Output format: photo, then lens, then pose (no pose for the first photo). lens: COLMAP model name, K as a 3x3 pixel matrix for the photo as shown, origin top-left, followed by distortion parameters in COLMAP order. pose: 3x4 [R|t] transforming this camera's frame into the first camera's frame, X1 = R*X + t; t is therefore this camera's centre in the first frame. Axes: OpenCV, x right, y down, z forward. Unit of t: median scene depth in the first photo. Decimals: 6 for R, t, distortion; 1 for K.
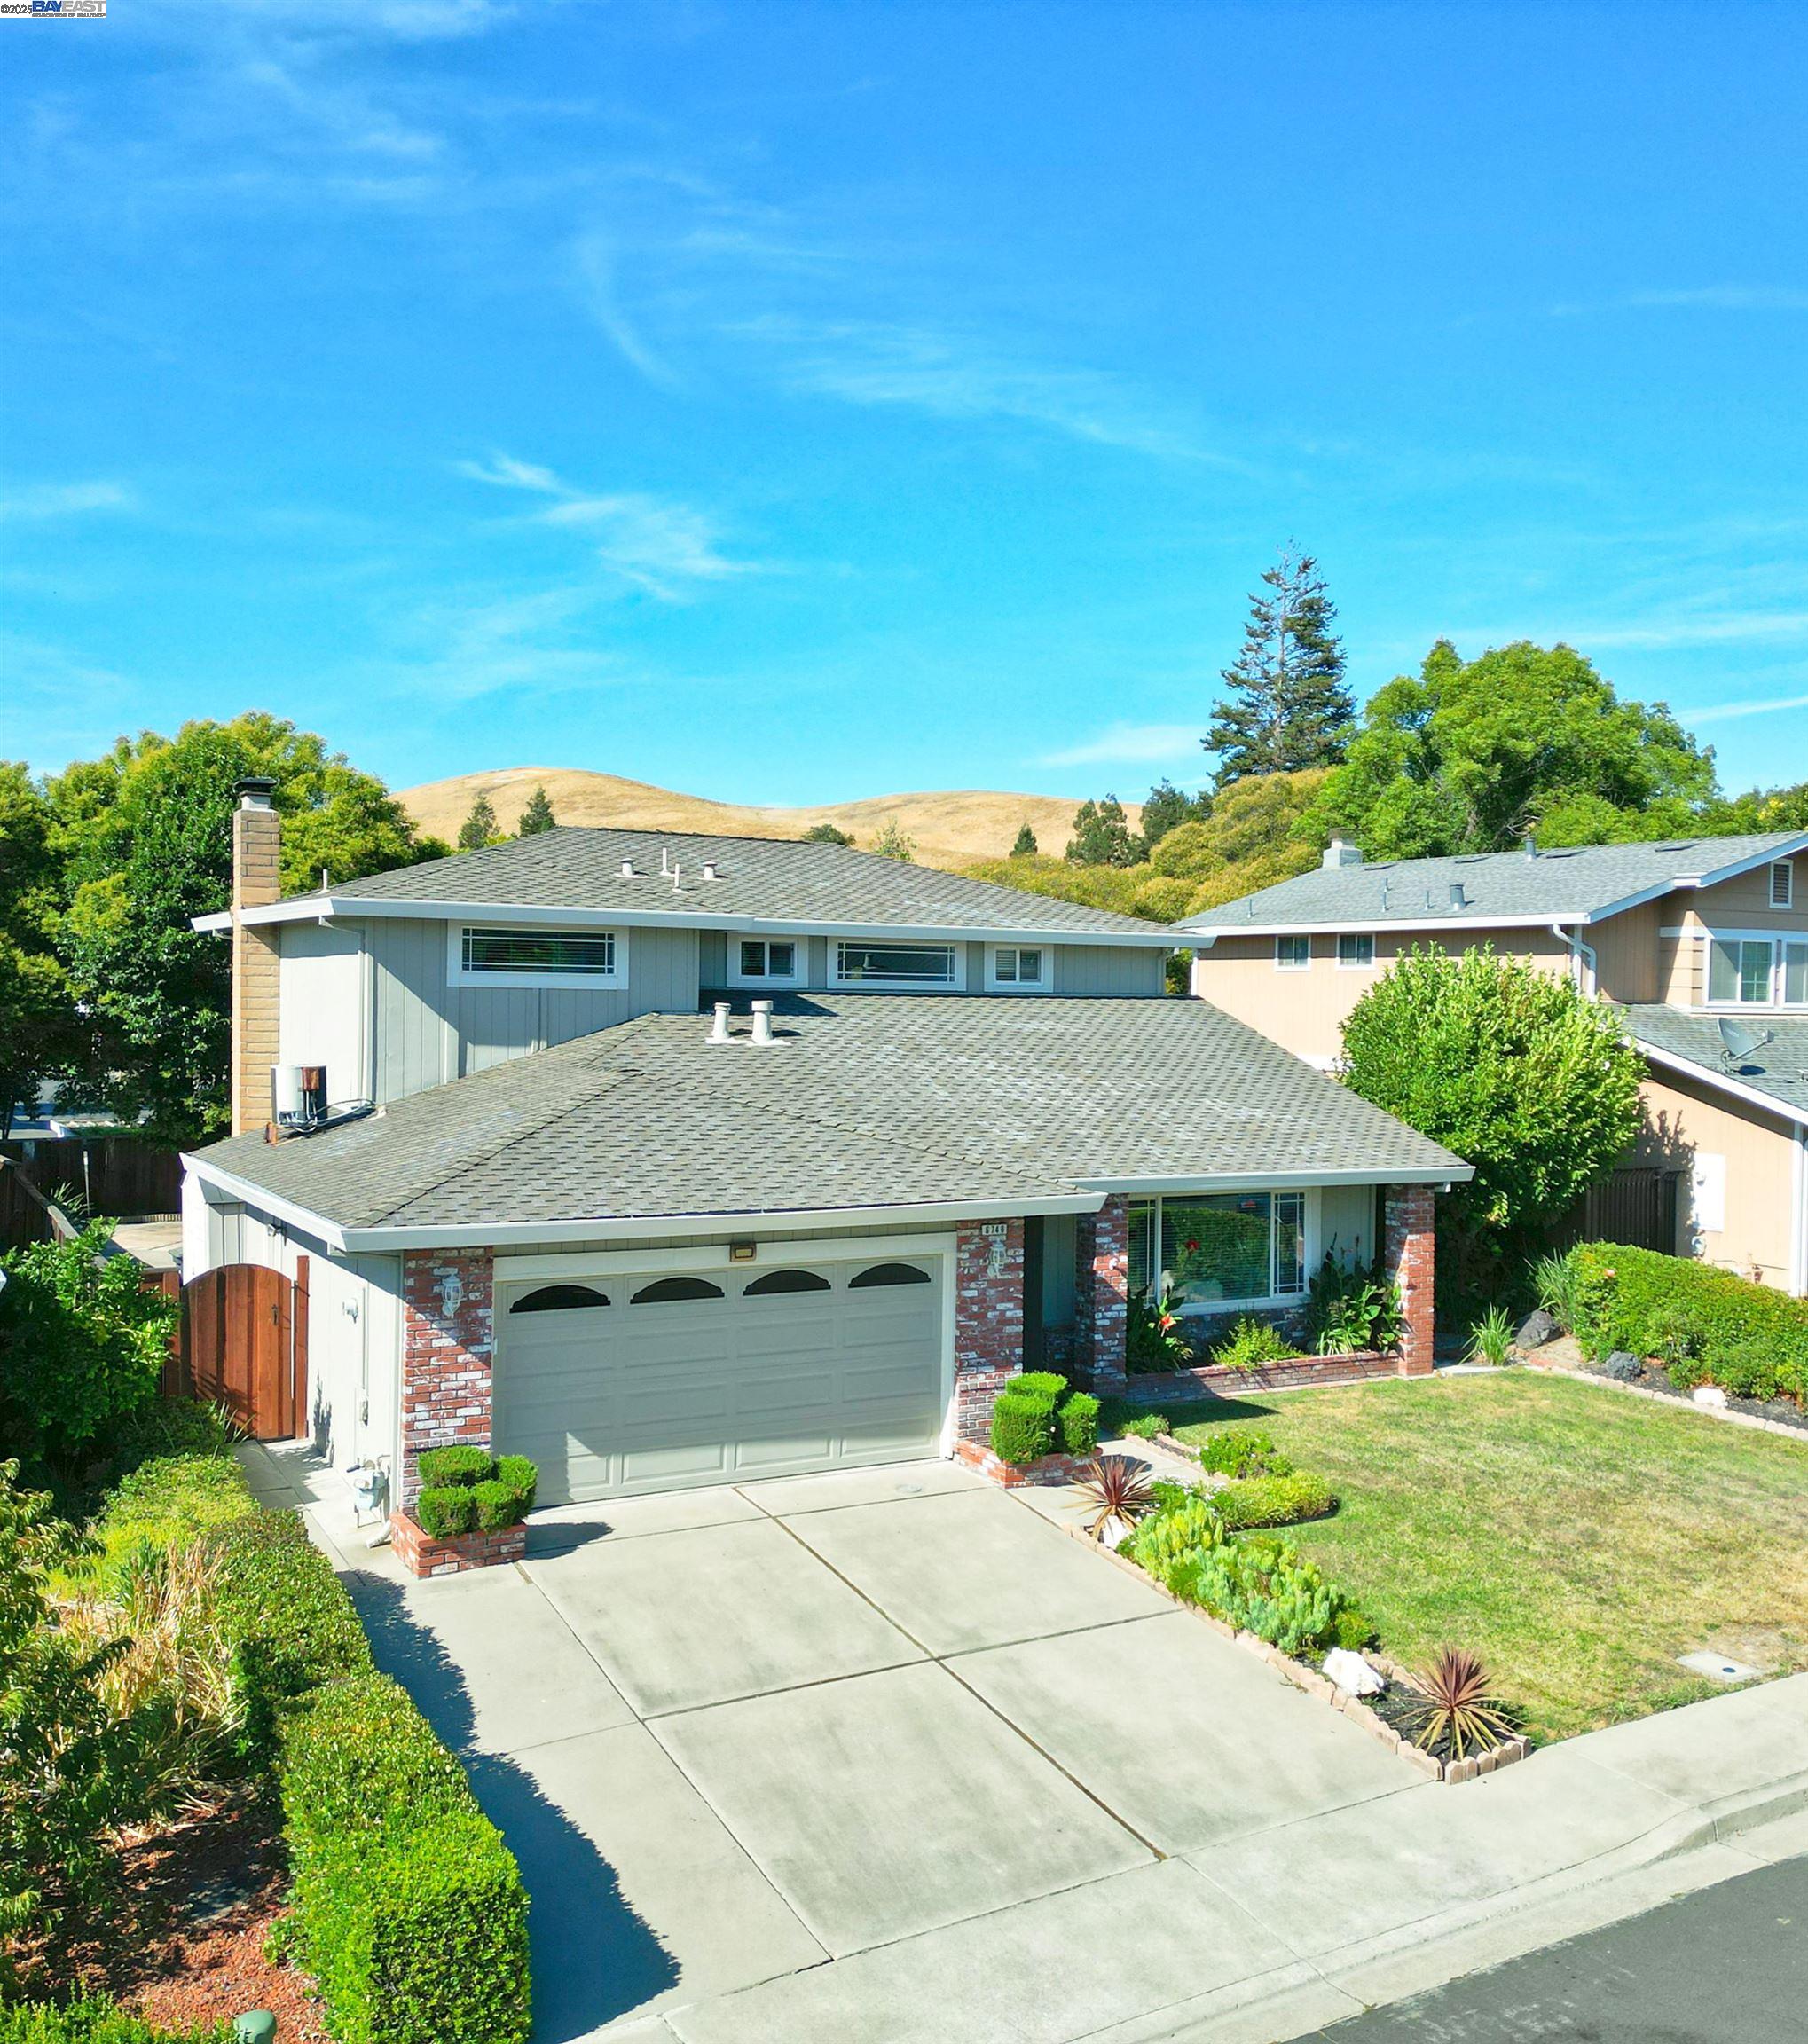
lens RADIAL K [[2007.5, 0, 904.0], [0, 2007.5, 1022.0], [0, 0, 1]] dist [0.094718, -0.012763]
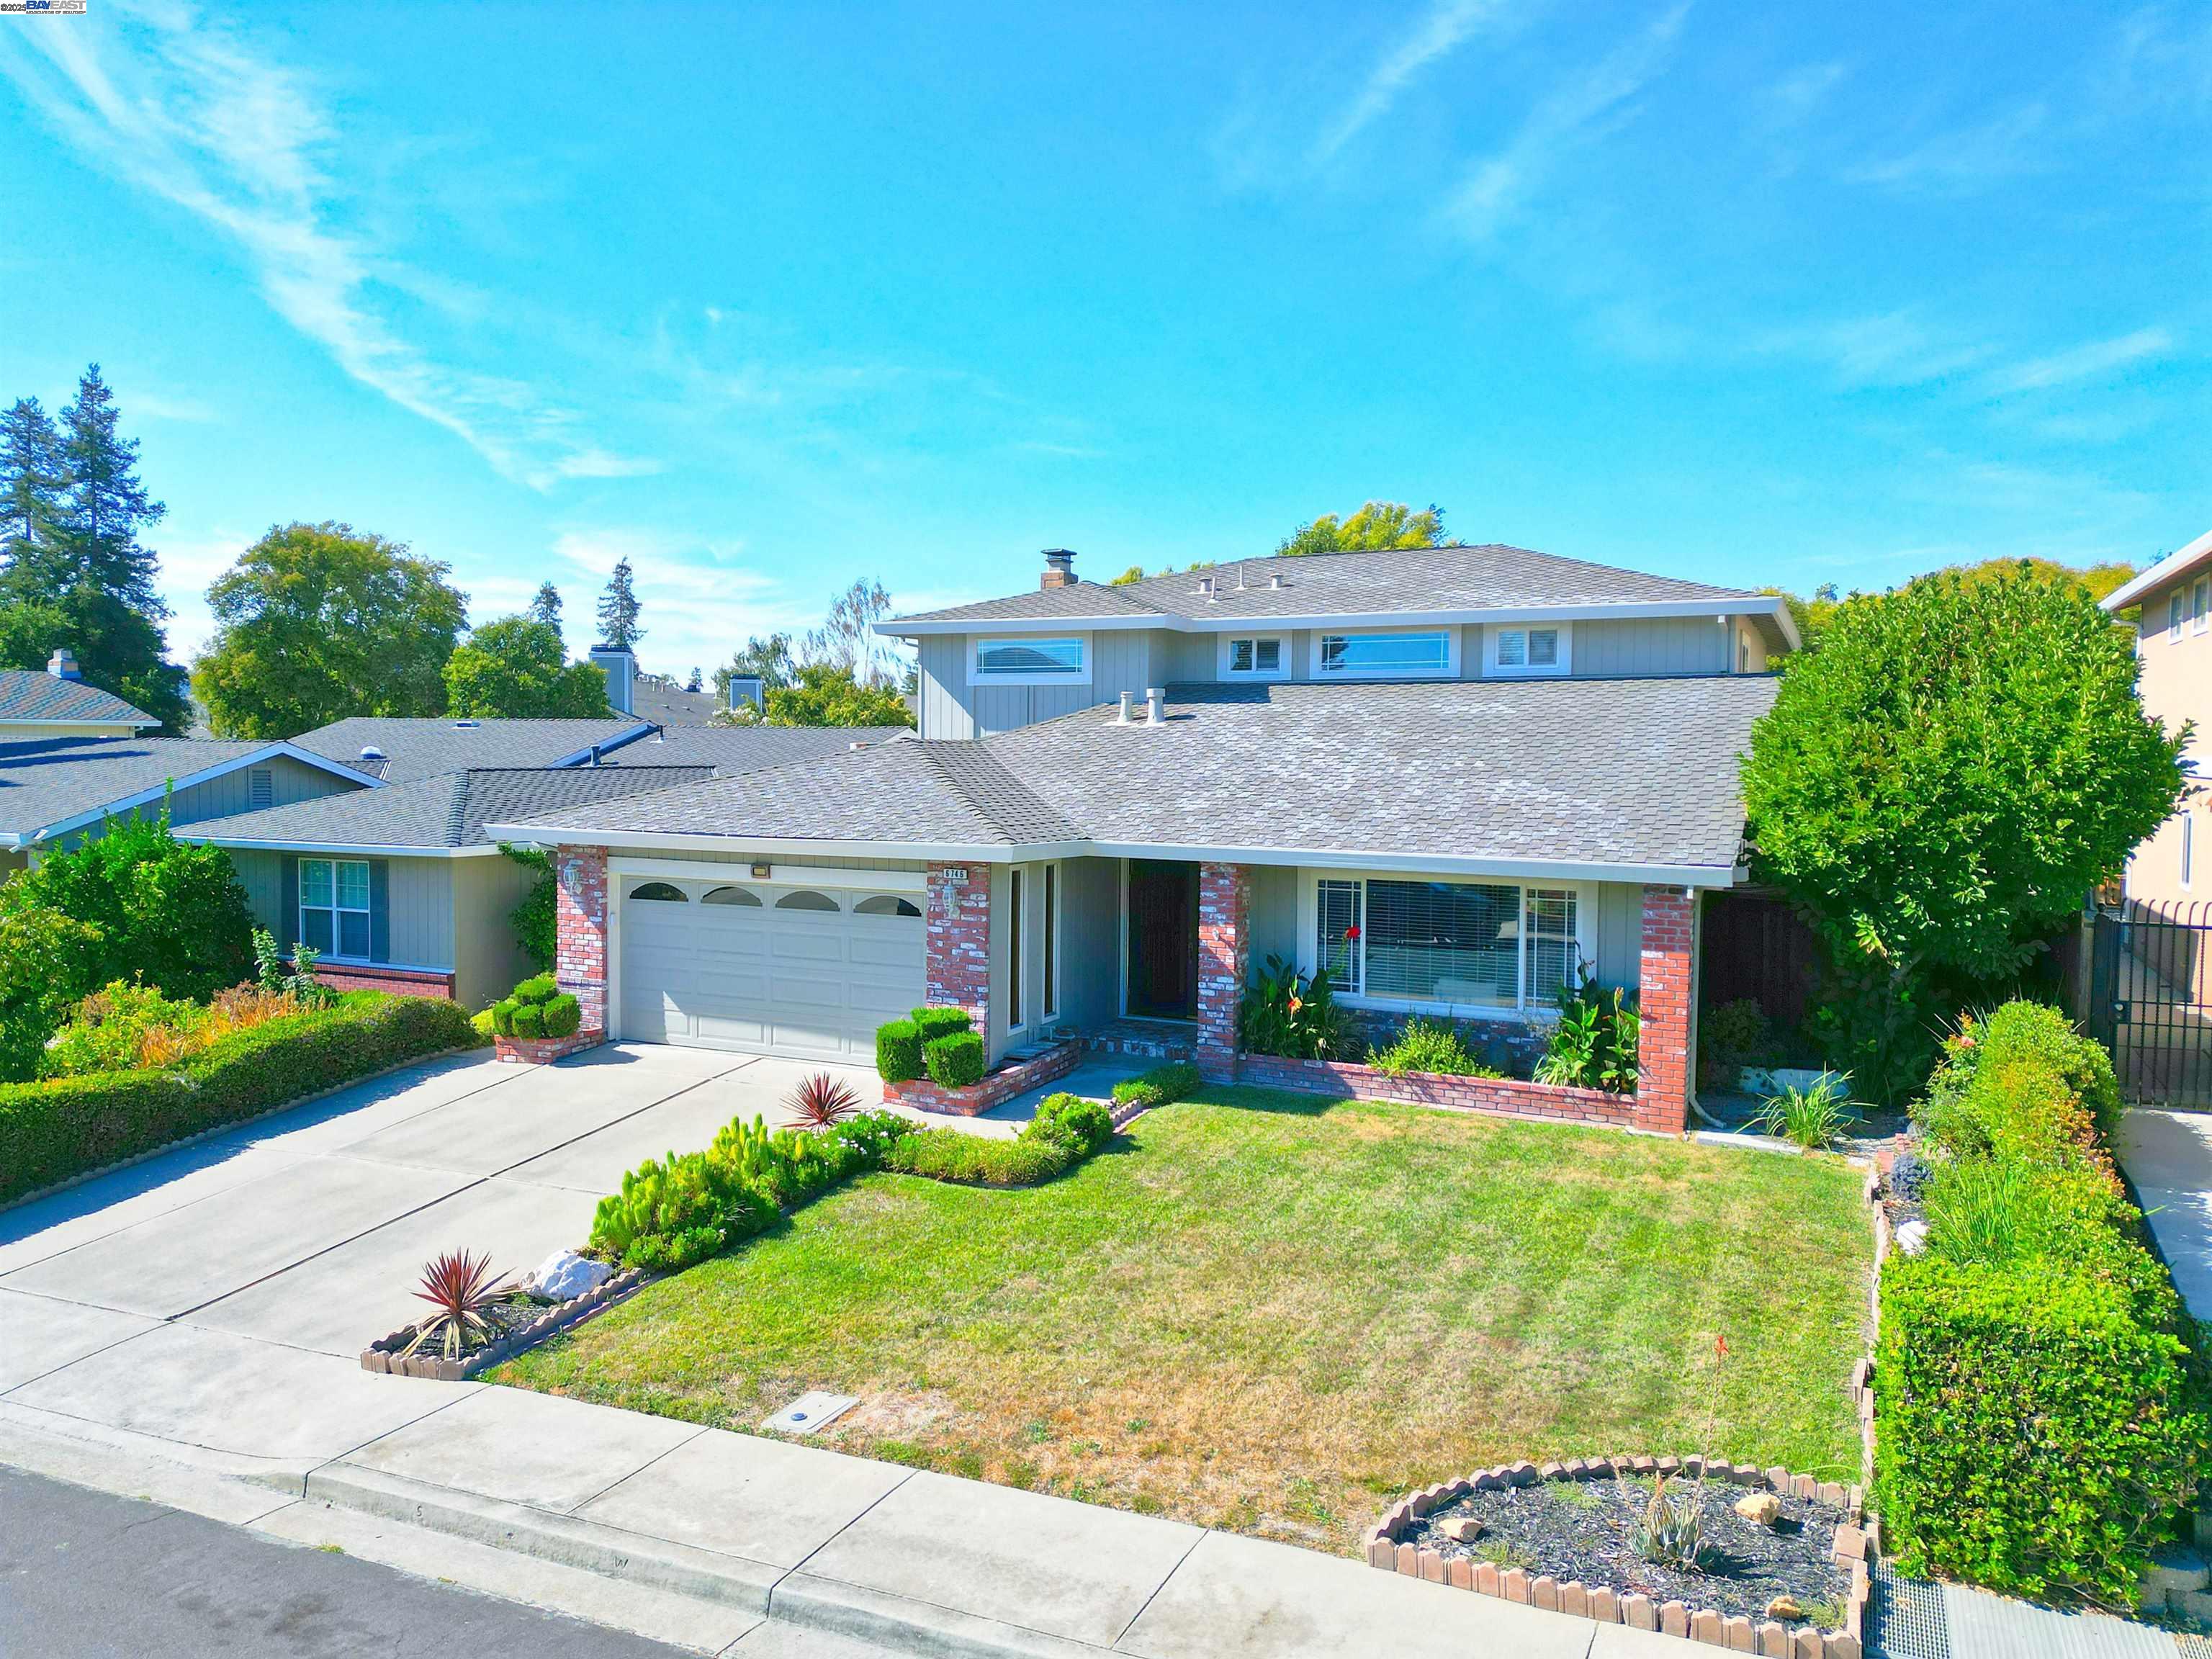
lens RADIAL K [[1512.2, 0, 1106.0], [0, 1512.2, 829.5], [0, 0, 1]] dist [0.121817, -0.134394]
pose [[0.552893, 0.032362, -0.832624, 0.681797], [-0.014238, 0.999467, 0.029392, 0.048214], [0.833131, -0.004395, 0.553059, 0.546828]]
